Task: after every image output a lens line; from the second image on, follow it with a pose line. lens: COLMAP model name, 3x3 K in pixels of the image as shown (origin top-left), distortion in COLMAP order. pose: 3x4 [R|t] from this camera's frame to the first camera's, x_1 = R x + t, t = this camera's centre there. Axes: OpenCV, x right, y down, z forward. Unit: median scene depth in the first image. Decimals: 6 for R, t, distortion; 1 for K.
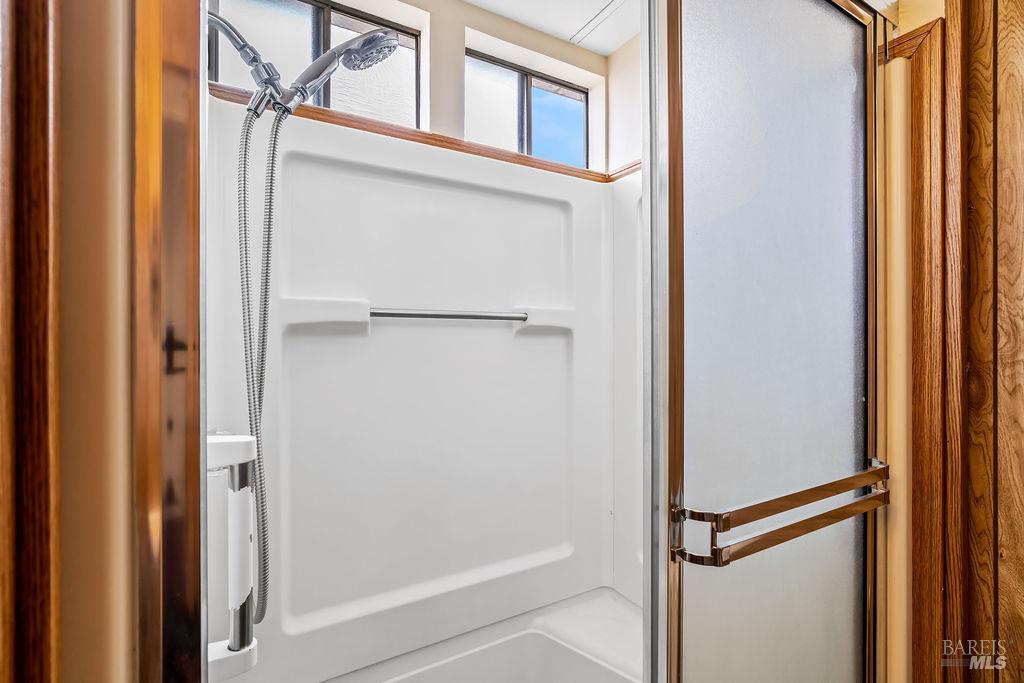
lens RADIAL K [[463.5, 0, 509.5], [0, 463.5, 344.8], [0, 0, 1]] dist [0.026810, 0.000403]
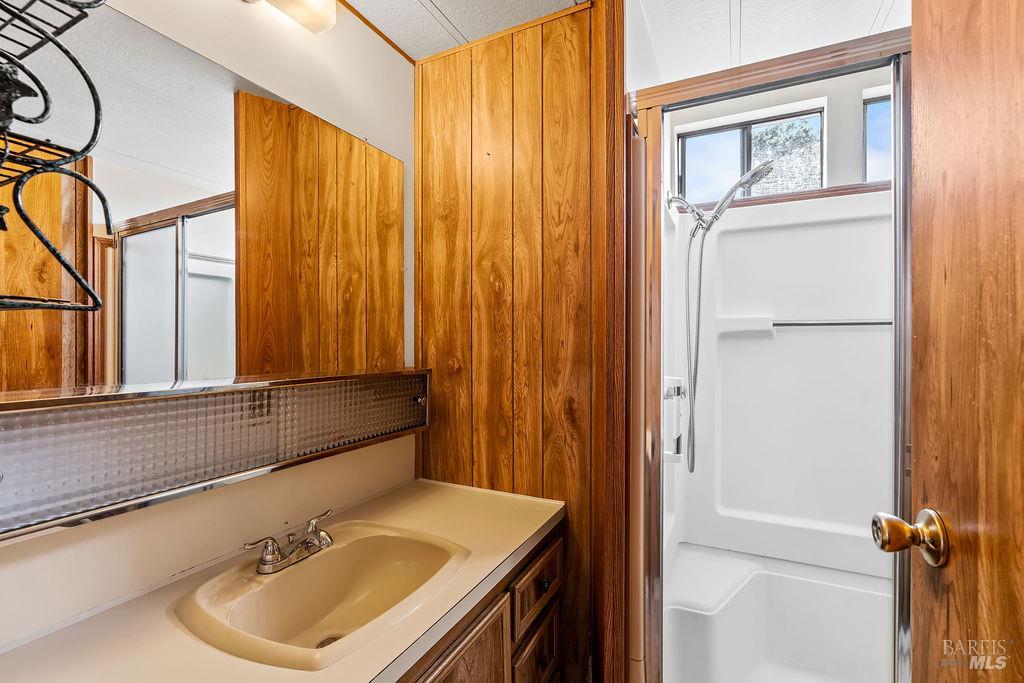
lens RADIAL K [[463.5, 0, 508.7], [0, 463.5, 348.2], [0, 0, 1]] dist [0.026810, 0.000403]
pose [[0.560509, -0.000348, -0.828148, 0.492768], [-0.013281, 0.999868, -0.009409, 0.037102], [0.828042, 0.016272, 0.560430, -0.580849]]
